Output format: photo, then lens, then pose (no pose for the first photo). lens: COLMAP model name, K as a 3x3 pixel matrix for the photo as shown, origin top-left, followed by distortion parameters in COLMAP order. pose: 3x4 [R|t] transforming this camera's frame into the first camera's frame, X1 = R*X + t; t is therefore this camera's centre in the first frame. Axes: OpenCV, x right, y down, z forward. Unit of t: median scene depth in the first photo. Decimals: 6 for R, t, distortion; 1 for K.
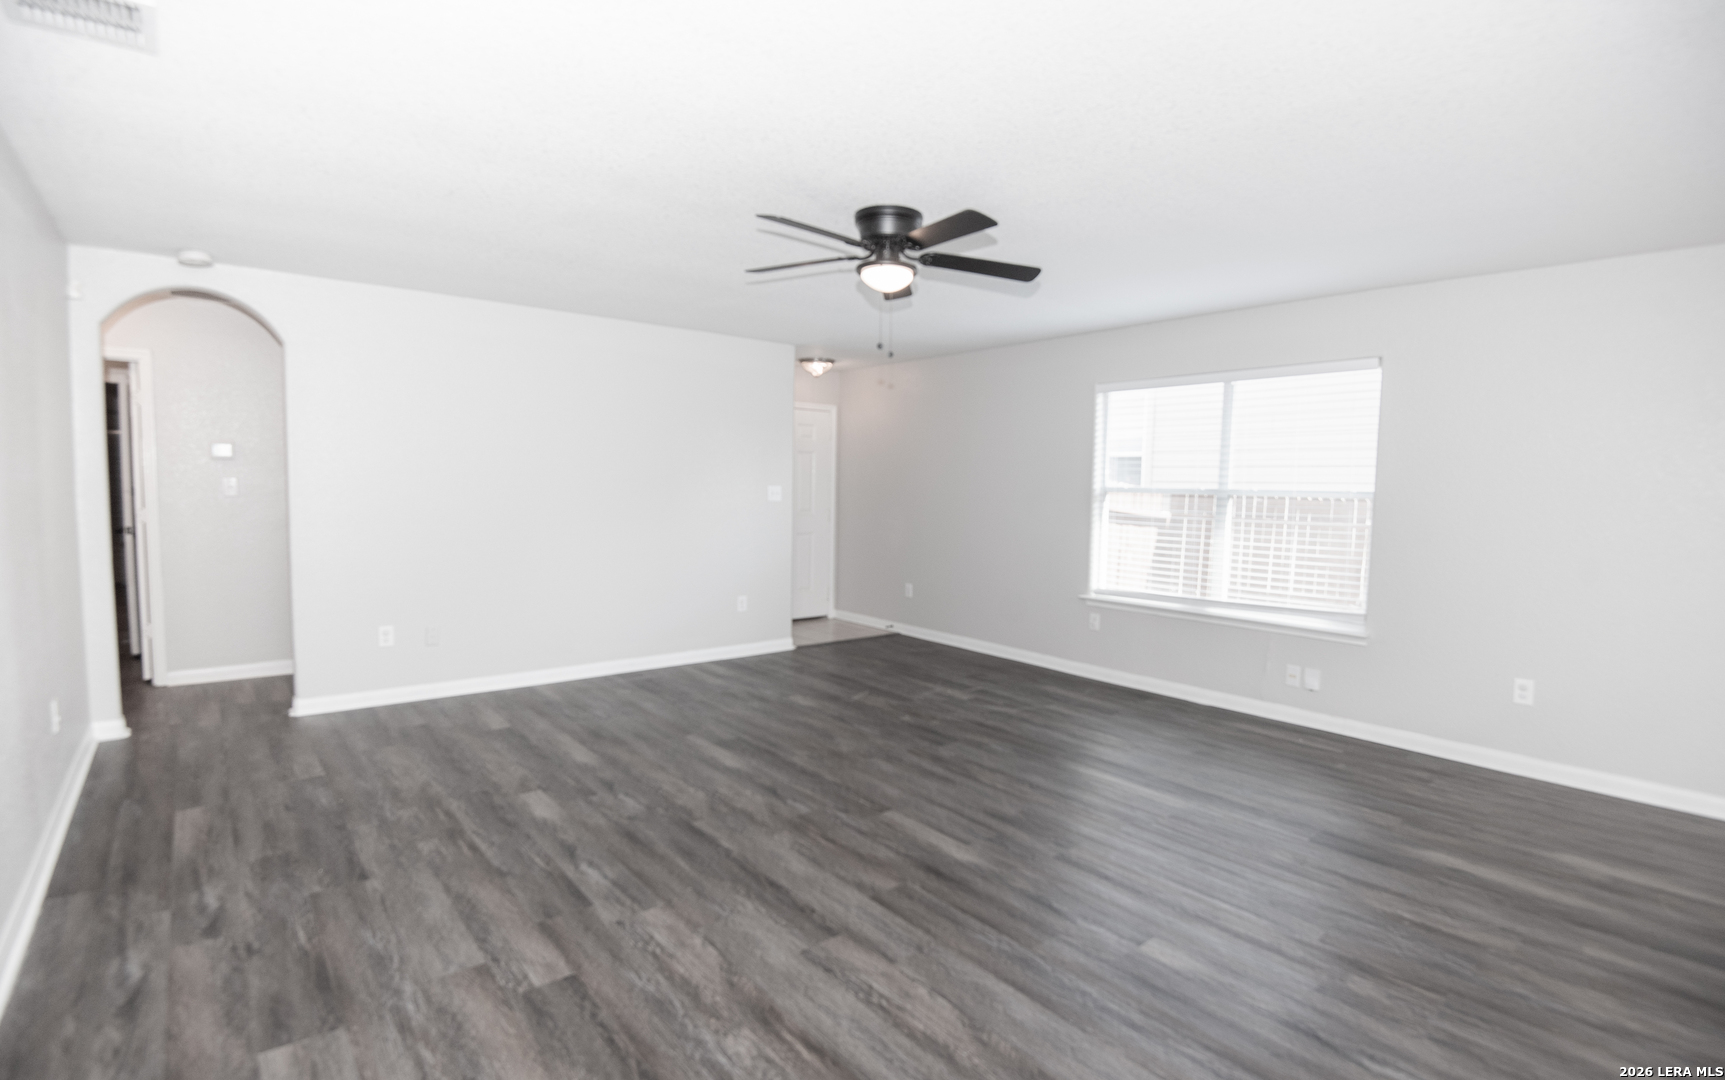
lens RADIAL K [[793.4, 0, 862.5], [0, 793.4, 540.0], [0, 0, 1]] dist [-0.000006, -0.000007]
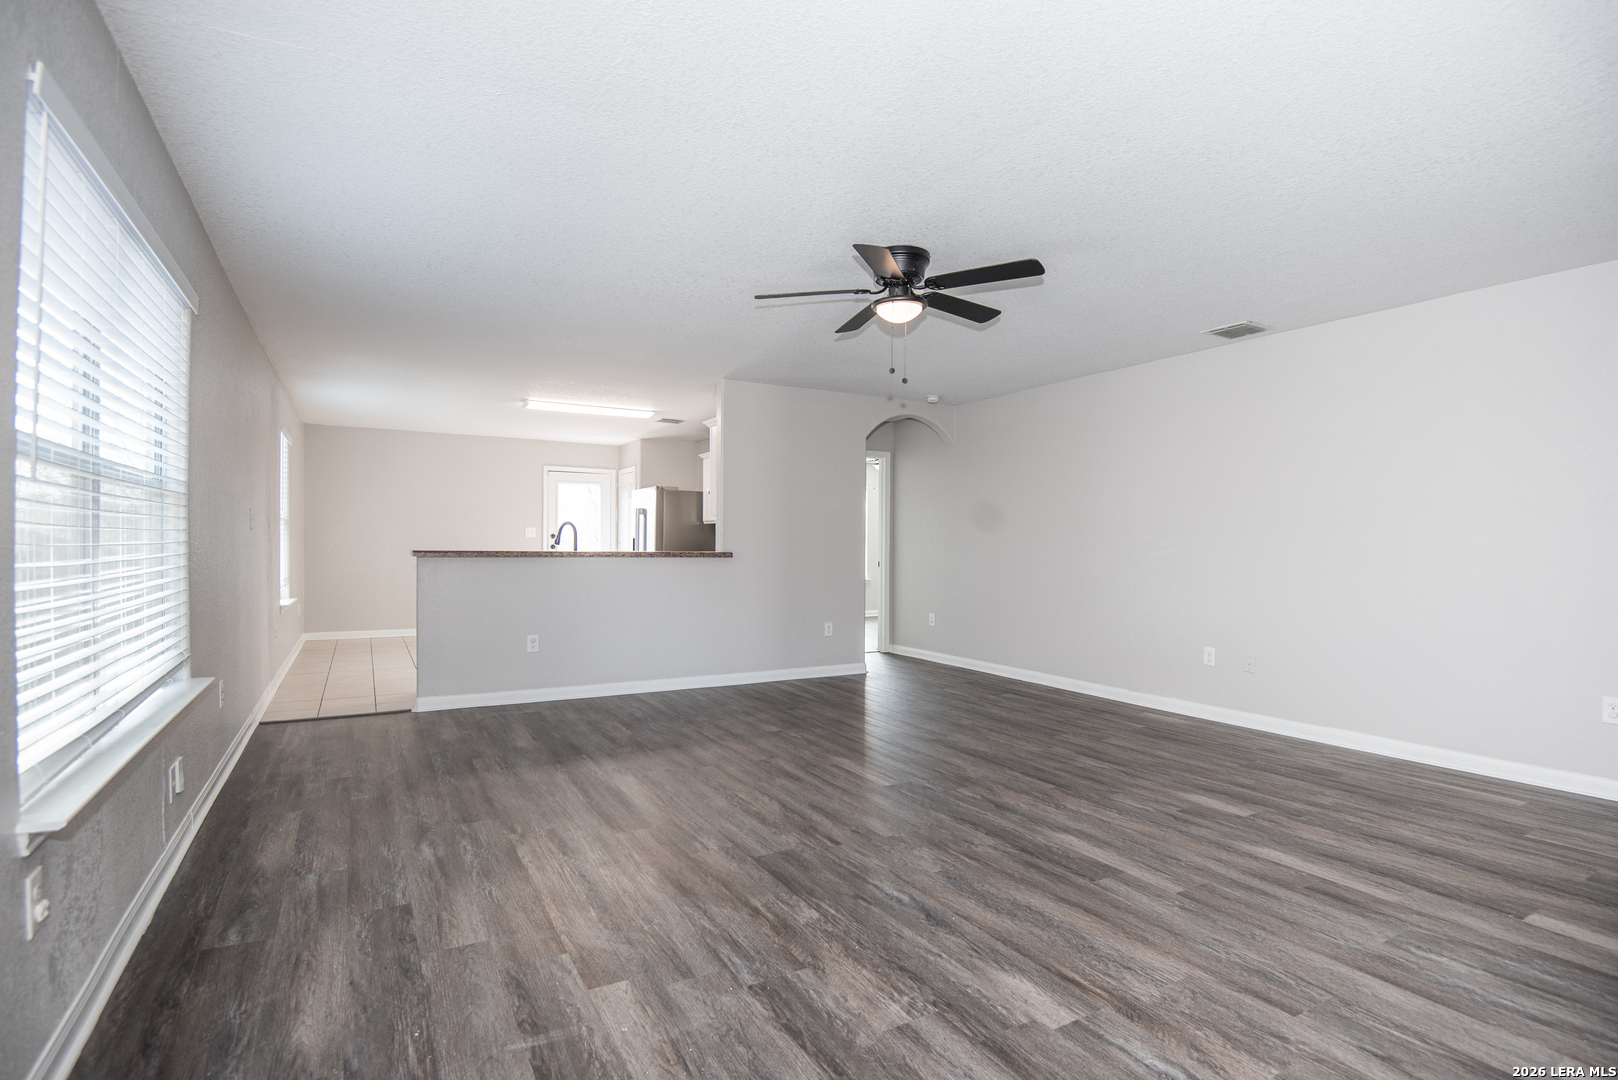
lens RADIAL K [[741.3, 0, 809.0], [0, 741.3, 540.0], [0, 0, 1]] dist [-0.001704, -0.019962]
pose [[-0.983141, -0.024690, 0.181175, -0.037413], [-0.011810, 0.997347, 0.071830, -0.075773], [-0.182468, 0.068479, -0.980824, 1.869580]]
